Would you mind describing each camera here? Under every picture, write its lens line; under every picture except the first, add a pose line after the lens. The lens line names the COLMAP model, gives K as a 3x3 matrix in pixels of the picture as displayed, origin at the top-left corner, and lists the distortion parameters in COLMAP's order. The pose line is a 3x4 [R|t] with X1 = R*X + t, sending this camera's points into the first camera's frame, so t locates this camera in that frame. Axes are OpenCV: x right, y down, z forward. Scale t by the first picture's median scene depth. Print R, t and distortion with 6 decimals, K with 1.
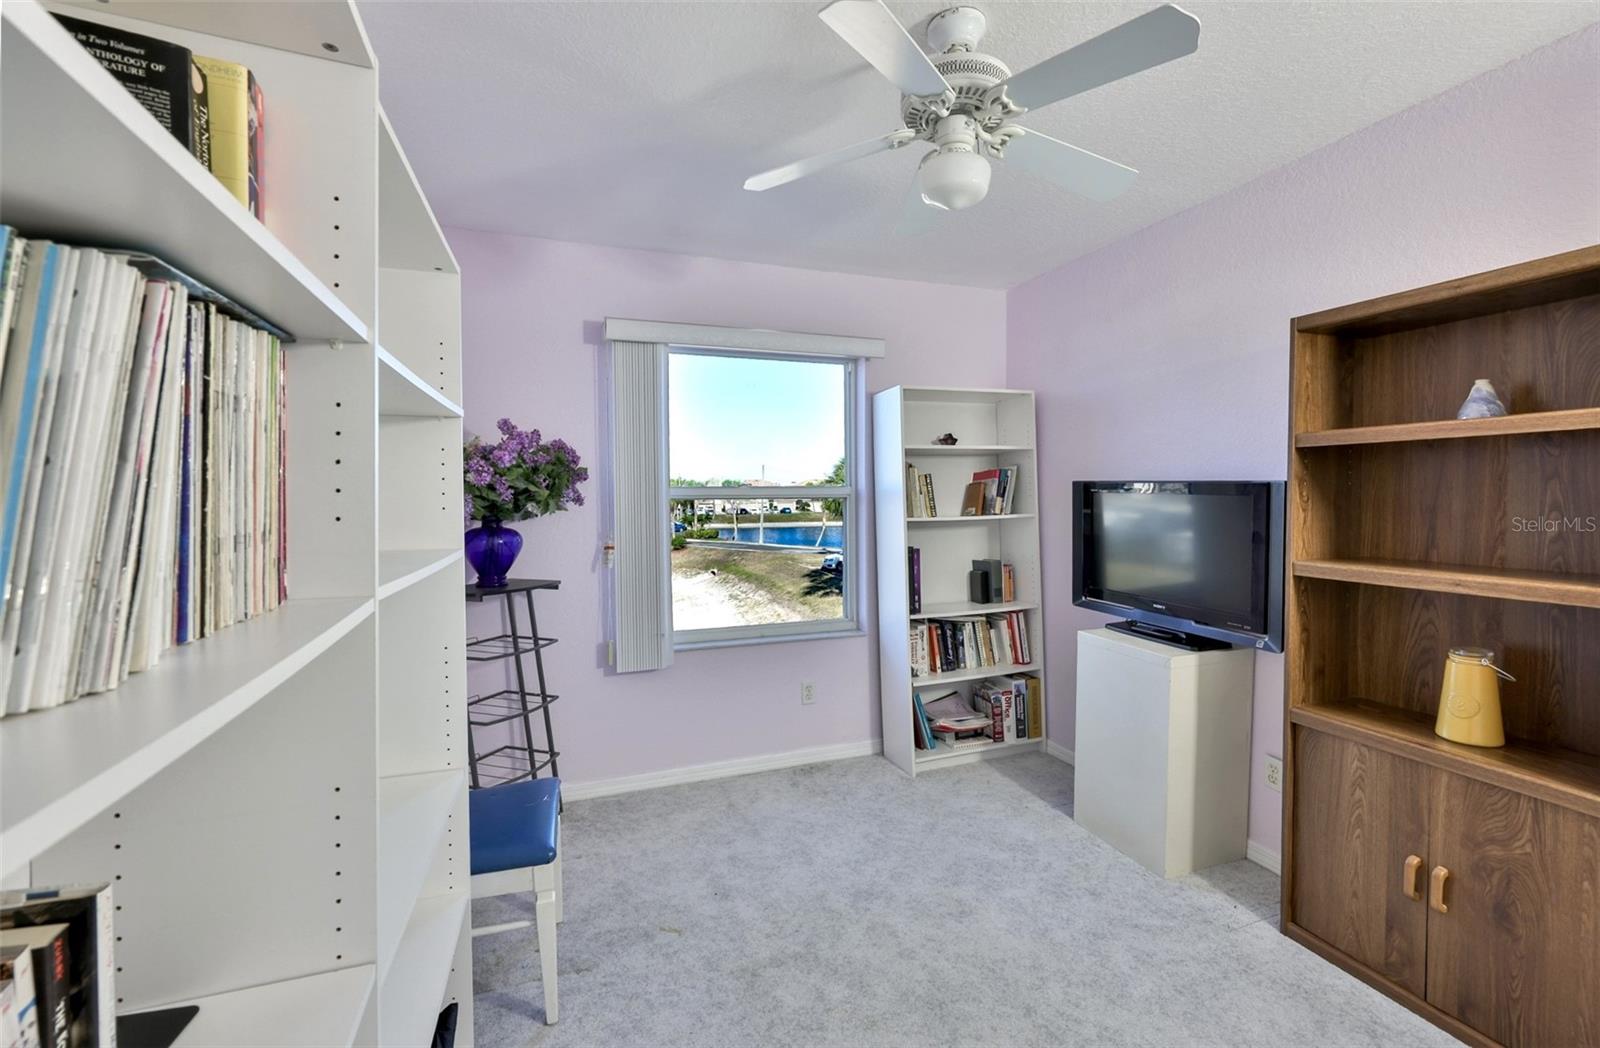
lens RADIAL K [[679.6, 0, 805.7], [0, 679.6, 501.8], [0, 0, 1]] dist [-0.000207, -0.000230]
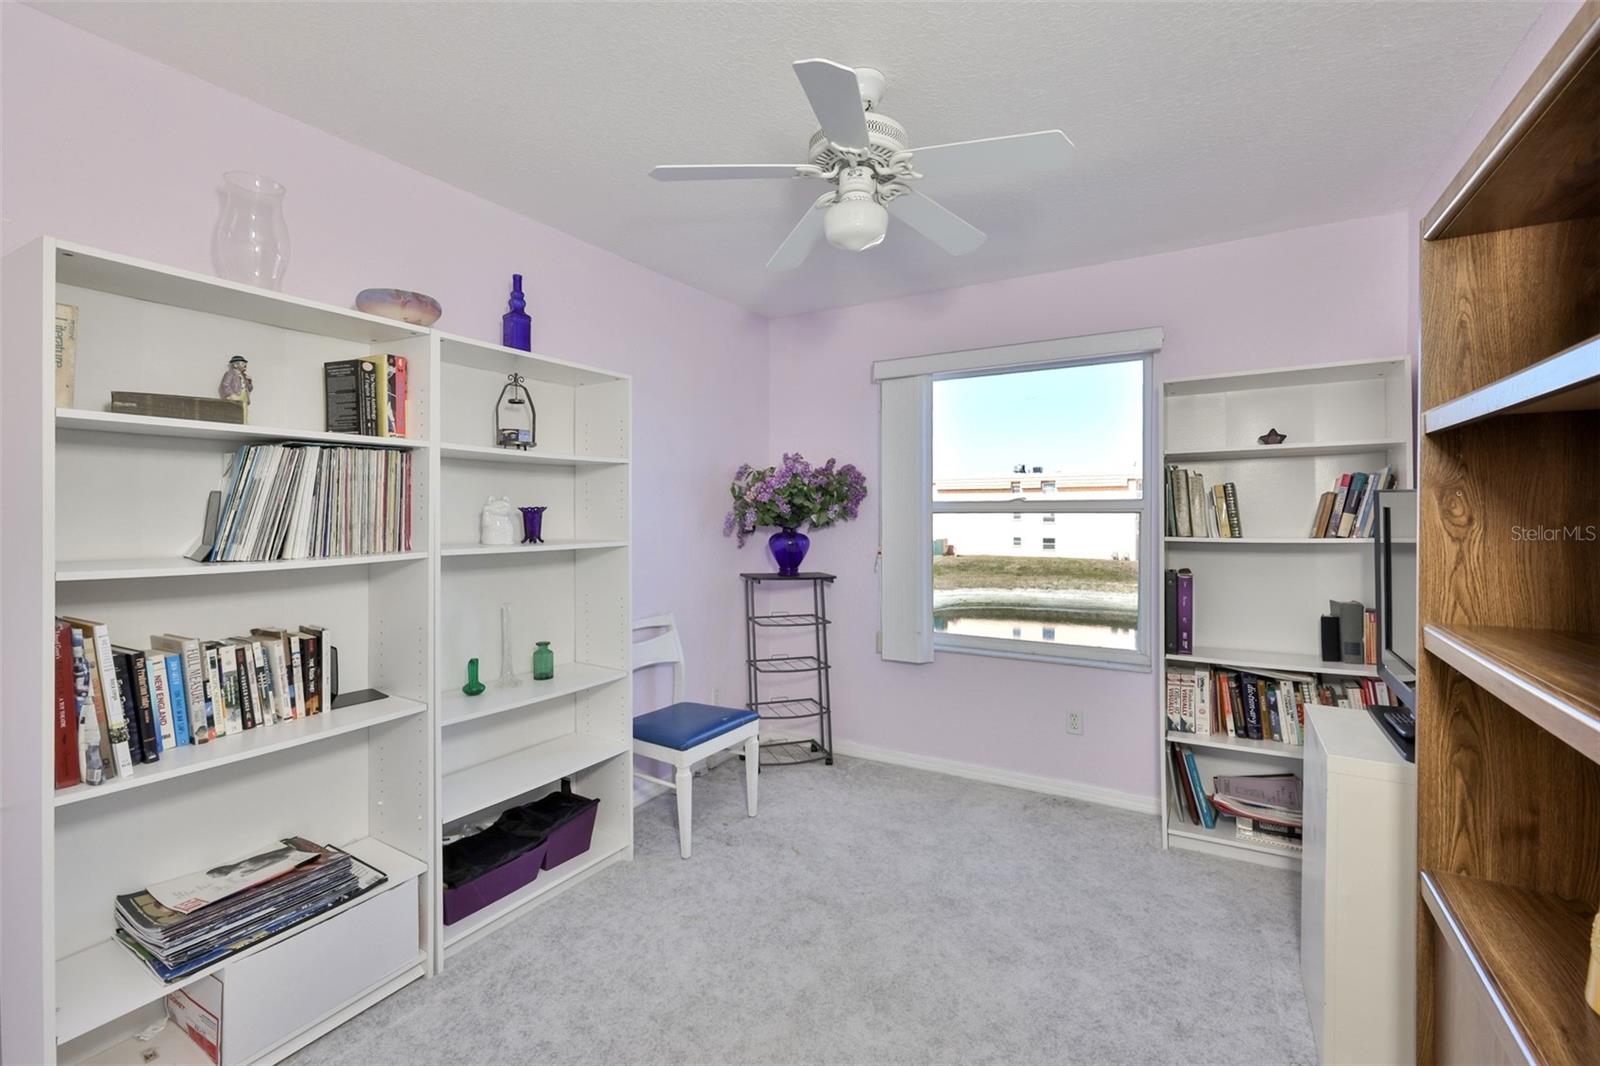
lens RADIAL K [[694.6, 0, 806.1], [0, 694.6, 501.3], [0, 0, 1]] dist [0.000824, 0.000160]
pose [[0.631429, -0.005657, -0.775413, 0.531295], [-0.007465, 0.999883, -0.013374, -0.005362], [0.775398, 0.014233, 0.631313, 0.116325]]
